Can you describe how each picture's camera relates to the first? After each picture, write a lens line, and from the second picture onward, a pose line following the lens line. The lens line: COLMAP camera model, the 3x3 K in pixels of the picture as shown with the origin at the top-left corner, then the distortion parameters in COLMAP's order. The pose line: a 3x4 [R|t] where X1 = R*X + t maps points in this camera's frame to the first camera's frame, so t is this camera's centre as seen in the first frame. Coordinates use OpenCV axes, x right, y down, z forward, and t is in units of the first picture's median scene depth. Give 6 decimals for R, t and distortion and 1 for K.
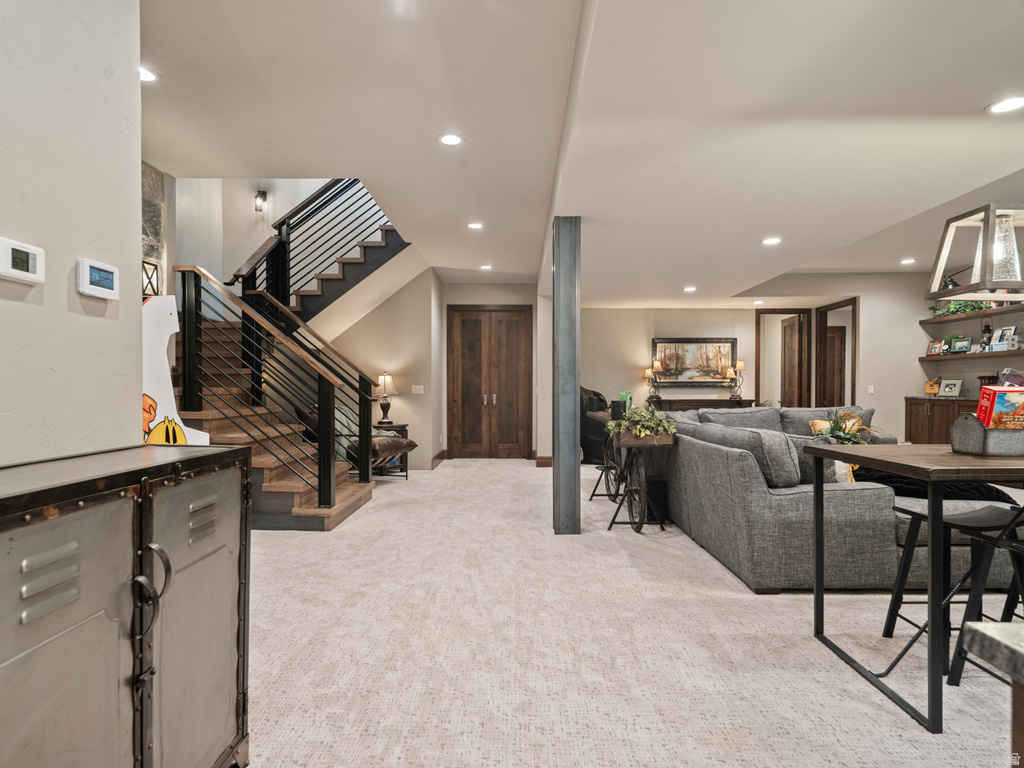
lens RADIAL K [[555.1, 0, 512.3], [0, 555.1, 394.0], [0, 0, 1]] dist [0.002193, 0.000397]
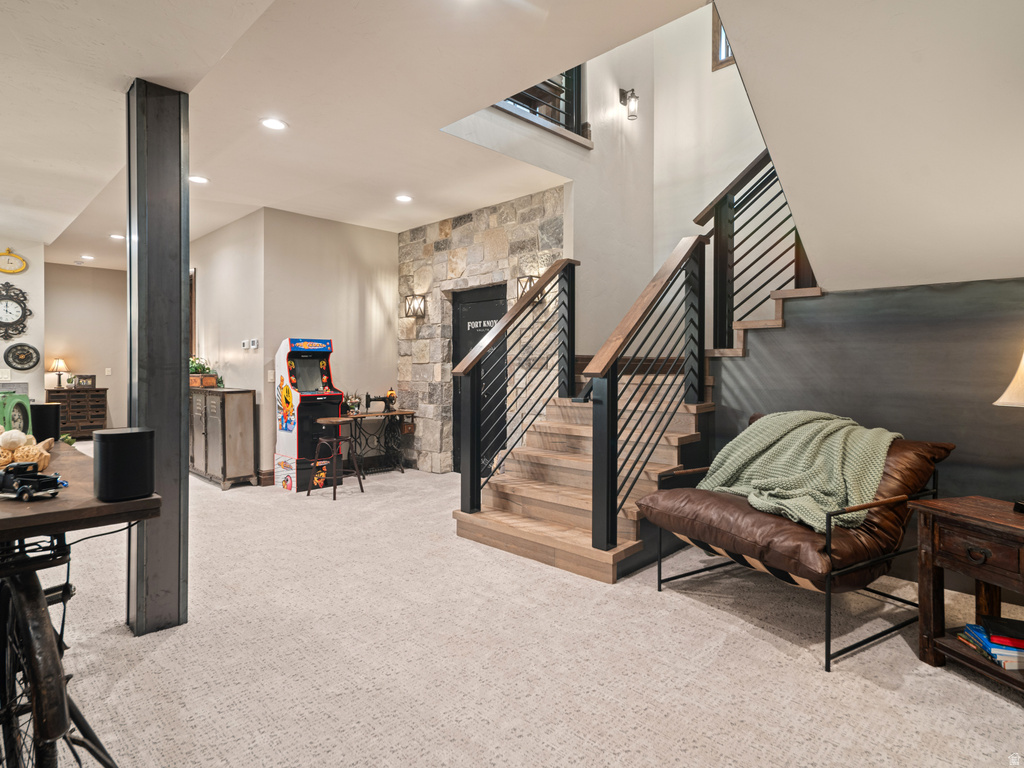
lens RADIAL K [[564.2, 0, 506.0], [0, 564.2, 372.9], [0, 0, 1]] dist [0.001188, 0.001400]
pose [[-0.699081, 0.002695, -0.715037, 0.214867], [-0.011713, 0.999816, 0.015221, -0.024662], [0.714946, 0.019016, -0.698921, 1.345656]]
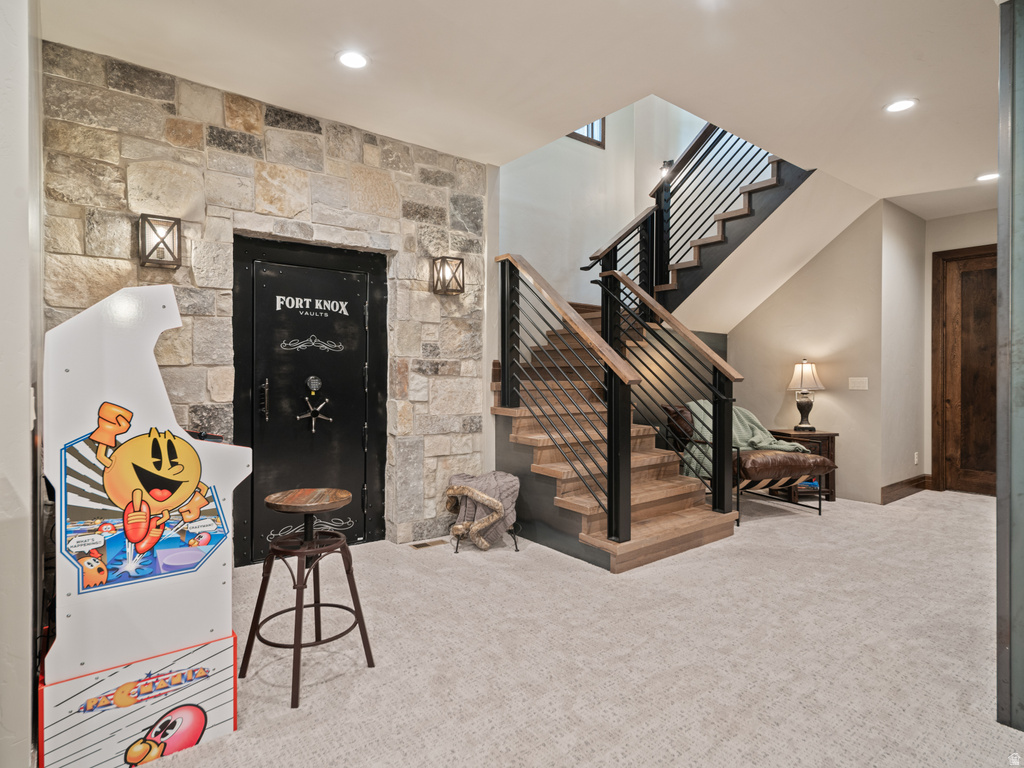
lens RADIAL K [[564.8, 0, 518.9], [0, 564.8, 378.6], [0, 0, 1]] dist [0.005644, 0.001110]
pose [[0.631048, 0.003639, -0.775736, 0.146760], [-0.007164, 0.999974, -0.001138, -0.013858], [0.775711, 0.006276, 0.631057, 0.325555]]
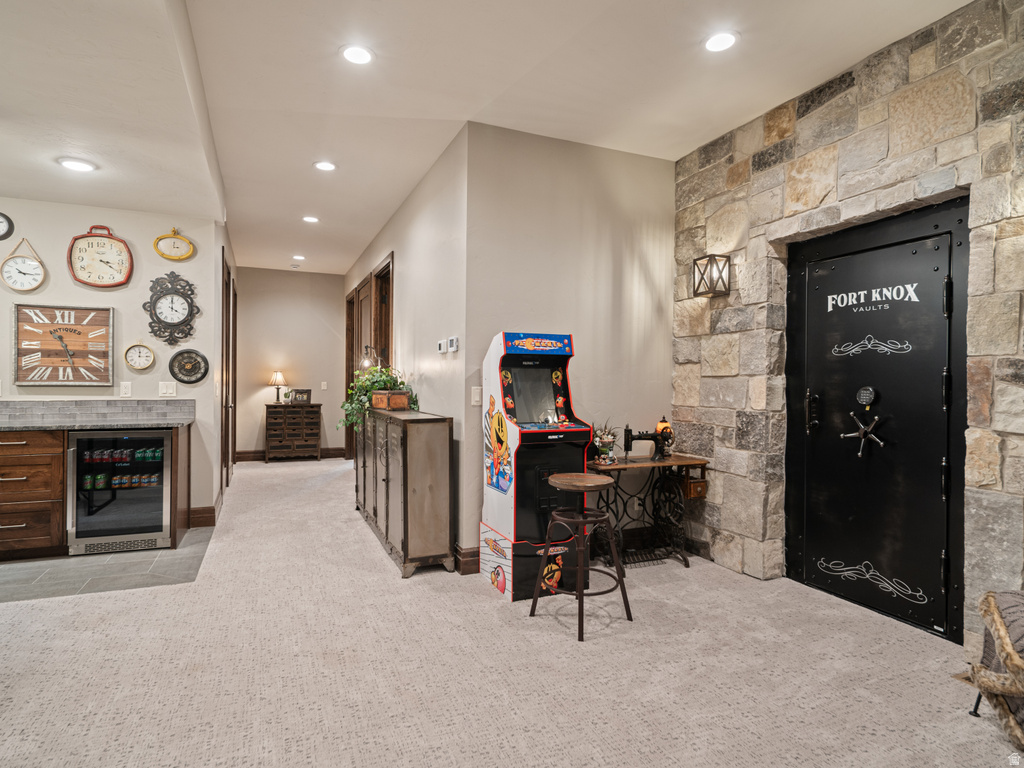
lens RADIAL K [[557.4, 0, 501.1], [0, 557.4, 386.1], [0, 0, 1]] dist [0.006345, 0.000643]
pose [[-0.918265, -0.007220, -0.395900, 0.000793], [-0.014959, 0.999753, 0.016464, -0.019702], [0.395683, 0.021041, -0.918146, 0.905566]]
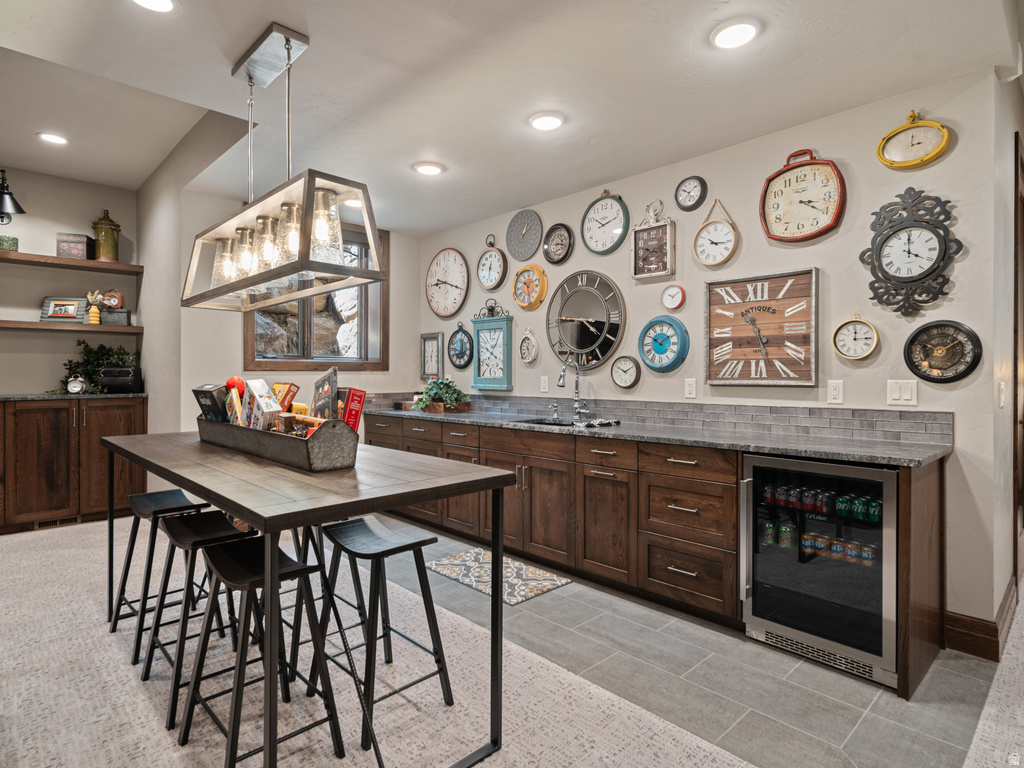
lens RADIAL K [[561.4, 0, 519.5], [0, 561.4, 374.7], [0, 0, 1]] dist [0.000497, 0.000679]
pose [[-0.703993, -0.001462, 0.710205, 0.014334], [0.005058, 0.999962, 0.007073, -0.014690], [-0.710188, 0.008572, -0.703959, 0.543164]]
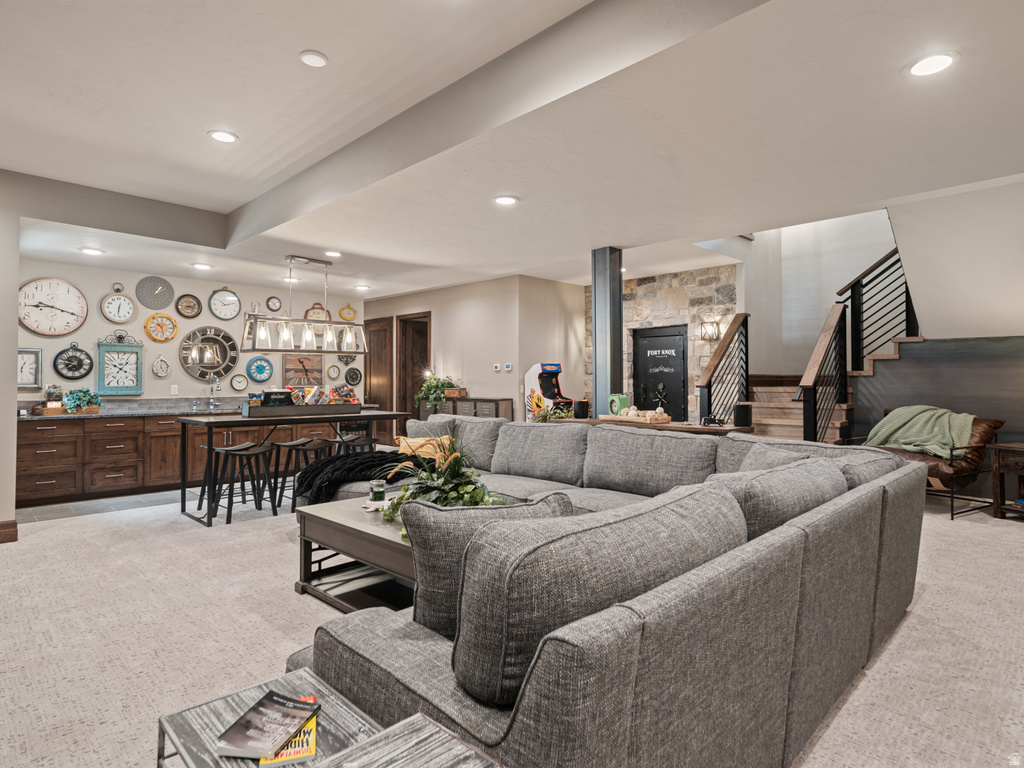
lens RADIAL K [[573.9, 0, 504.9], [0, 573.9, 374.1], [0, 0, 1]] dist [0.001573, -0.000919]
pose [[-0.706633, -0.009400, -0.707517, 0.899019], [-0.006867, 0.999956, -0.006427, -0.027680], [0.707547, 0.000317, -0.706667, 1.371892]]
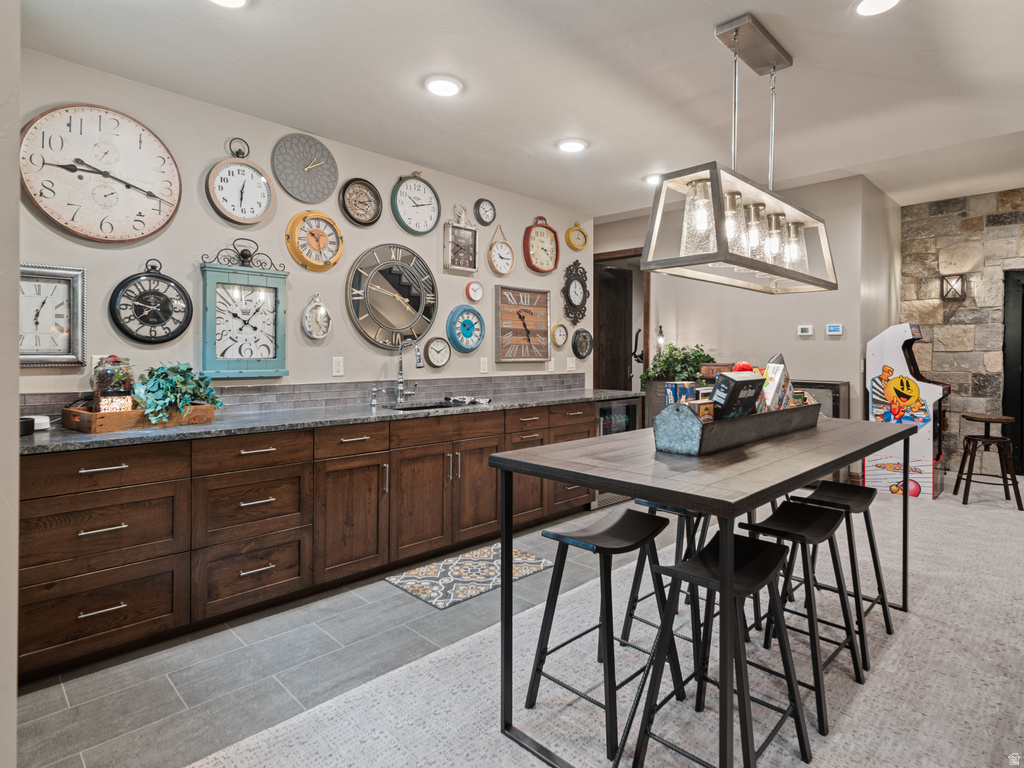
lens RADIAL K [[562.0, 0, 503.0], [0, 562.0, 355.8], [0, 0, 1]] dist [0.002416, 0.000499]
pose [[-0.708481, -0.000515, -0.705729, 0.830556], [-0.013361, 0.999830, 0.012683, -0.018242], [0.705603, 0.018415, -0.708368, 0.550225]]
